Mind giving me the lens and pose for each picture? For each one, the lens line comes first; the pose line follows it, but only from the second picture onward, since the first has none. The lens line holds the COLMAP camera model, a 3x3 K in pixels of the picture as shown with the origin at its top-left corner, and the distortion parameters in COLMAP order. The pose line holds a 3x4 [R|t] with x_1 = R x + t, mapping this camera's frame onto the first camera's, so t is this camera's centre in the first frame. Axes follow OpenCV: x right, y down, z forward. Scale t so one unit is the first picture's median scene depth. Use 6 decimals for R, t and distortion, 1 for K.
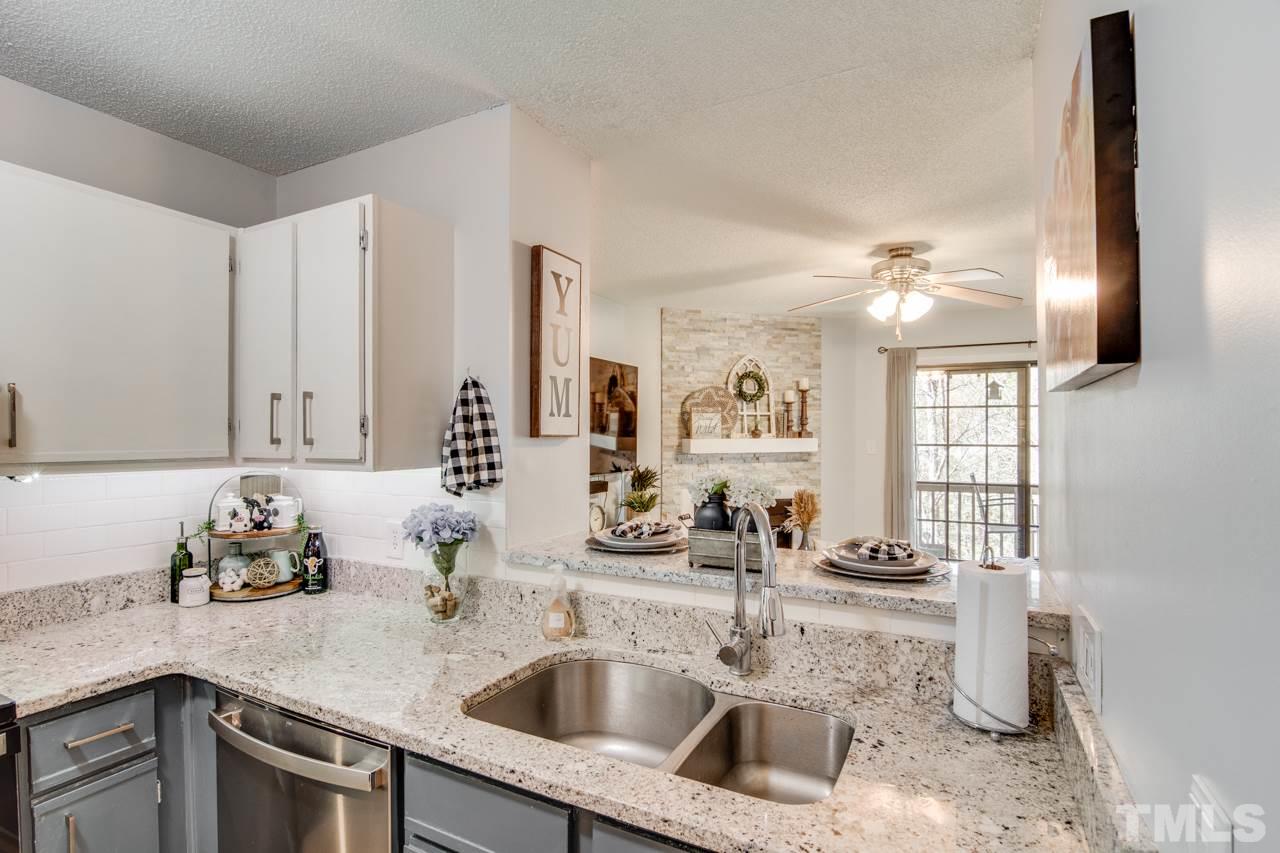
lens RADIAL K [[621.5, 0, 639.1], [0, 621.5, 435.1], [0, 0, 1]] dist [-0.011198, -0.005645]
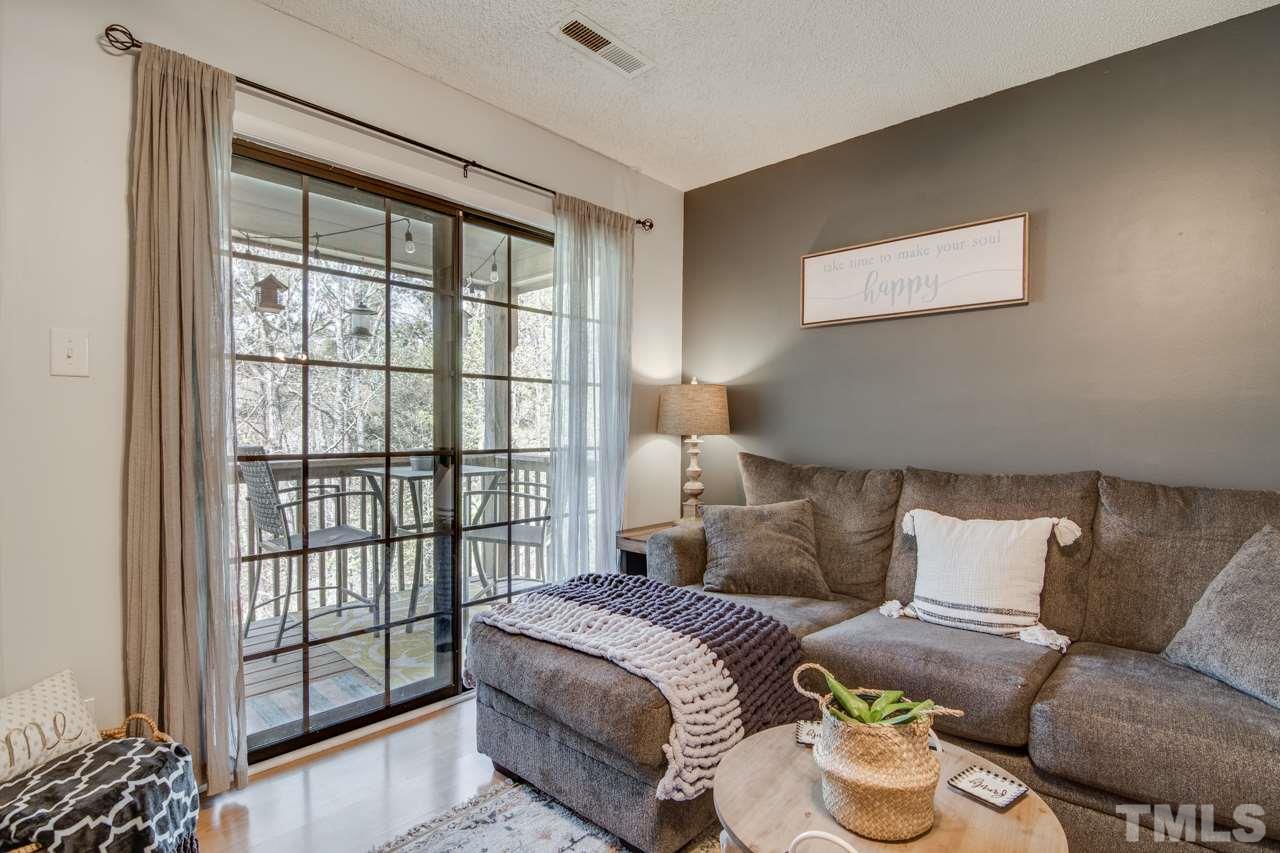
lens RADIAL K [[621.5, 0, 642.3], [0, 621.5, 438.0], [0, 0, 1]] dist [-0.011198, -0.005645]
pose [[0.261662, -0.017076, 0.965009, 0.170535], [-0.002935, 0.999825, 0.018488, 0.058156], [-0.965155, -0.007670, 0.261566, 0.696886]]
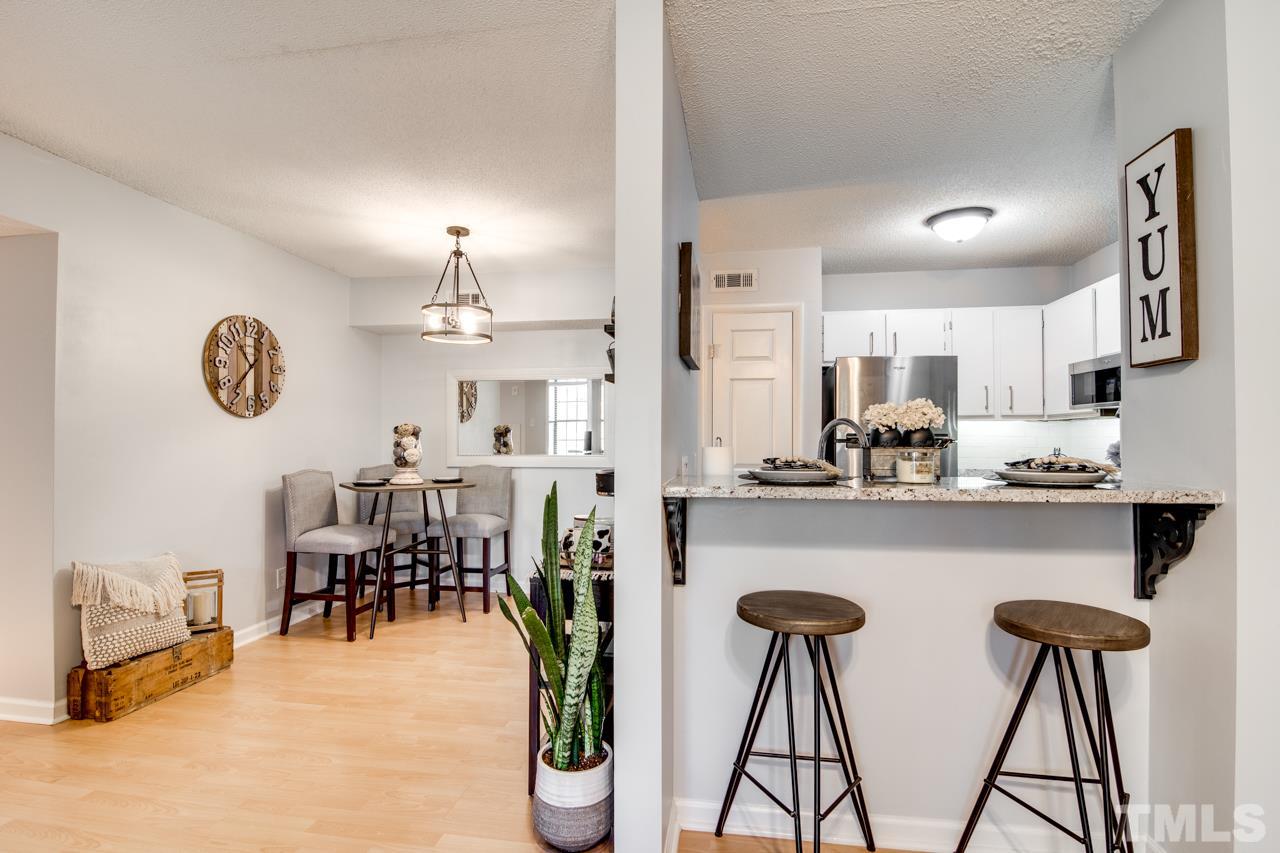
lens RADIAL K [[621.5, 0, 641.1], [0, 621.5, 431.6], [0, 0, 1]] dist [-0.011198, -0.005645]
pose [[-0.949536, -0.000796, -0.313658, 0.322373], [0.001658, 0.999970, -0.007556, 0.040862], [0.313655, -0.007694, -0.949506, 0.635036]]
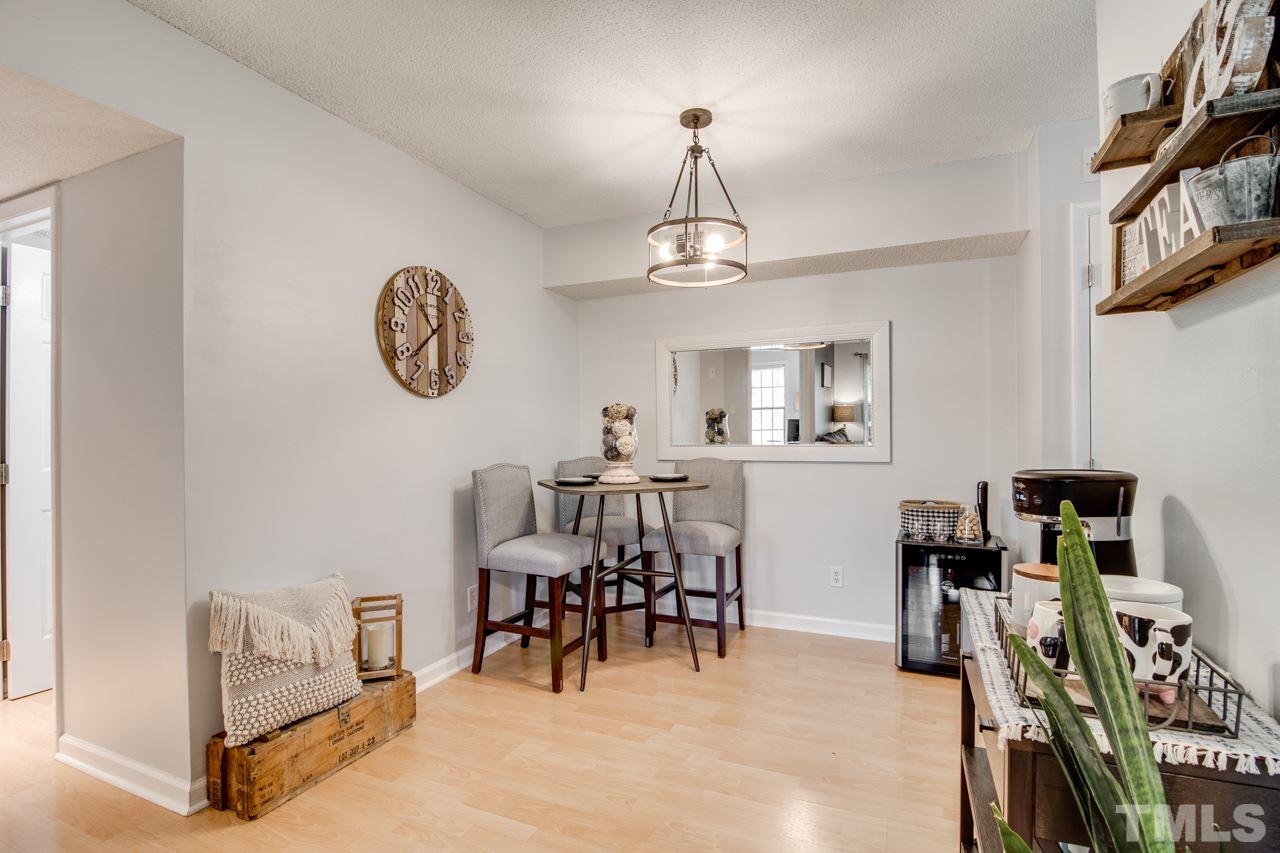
lens RADIAL K [[621.5, 0, 636.0], [0, 621.5, 432.5], [0, 0, 1]] dist [-0.011198, -0.005645]
pose [[-0.998828, 0.011655, -0.046978, 0.371979], [0.011436, 0.999922, 0.004921, 0.049992], [0.047031, 0.004378, -0.998884, 0.380674]]
